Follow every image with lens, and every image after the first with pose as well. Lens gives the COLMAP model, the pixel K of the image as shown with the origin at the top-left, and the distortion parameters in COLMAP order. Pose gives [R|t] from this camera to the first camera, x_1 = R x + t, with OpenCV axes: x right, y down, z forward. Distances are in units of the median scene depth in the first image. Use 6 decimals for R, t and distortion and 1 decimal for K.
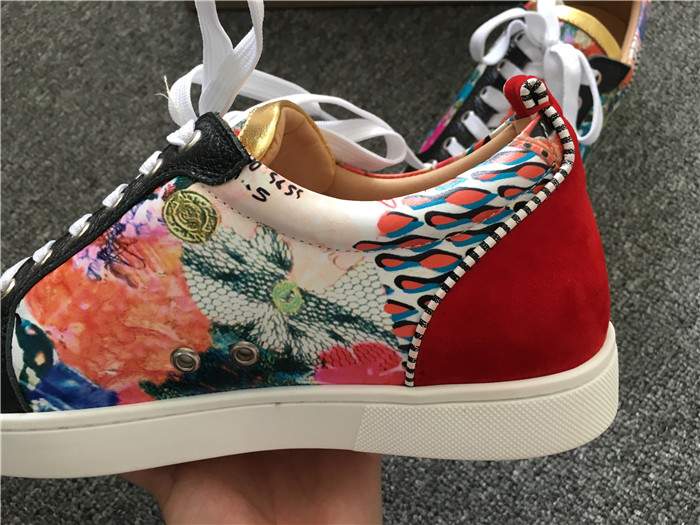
lens RADIAL K [[631.2, 0, 352.1], [0, 631.2, 260.2], [0, 0, 1]] dist [0.076324, -0.153241]
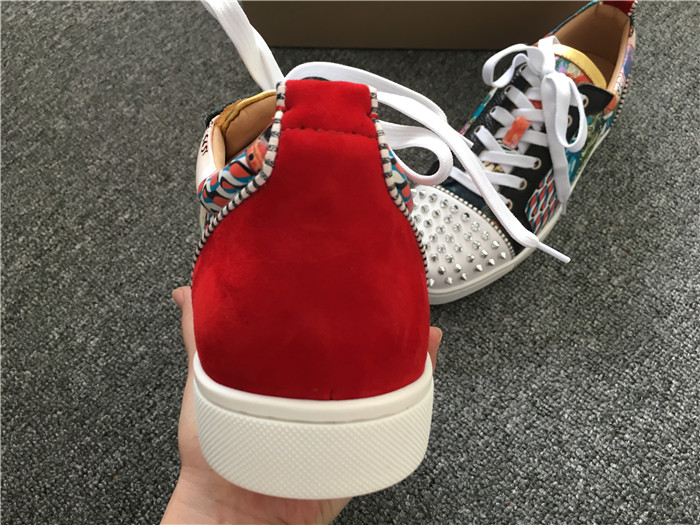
lens RADIAL K [[634.4, 0, 350.0], [0, 634.4, 262.5], [0, 0, 1]] dist [0.089939, -0.179731]
pose [[0.997937, 0.051917, -0.037778, -0.006574], [-0.055376, 0.993728, -0.097152, 0.149582], [0.032497, 0.099044, 0.994552, -0.195039]]
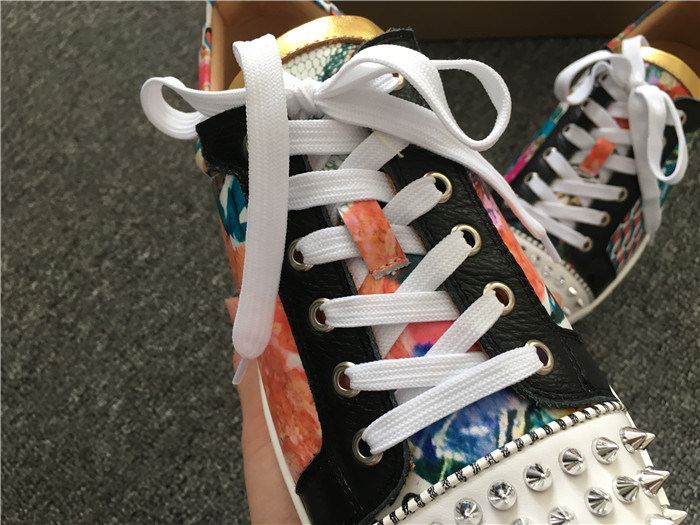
lens RADIAL K [[631.3, 0, 347.5], [0, 631.3, 259.3], [0, 0, 1]] dist [0.079672, -0.170425]
pose [[0.995022, 0.026617, -0.096039, -0.036489], [-0.028388, 0.999450, -0.017124, -0.025677], [0.095530, 0.019765, 0.995230, -0.046838]]
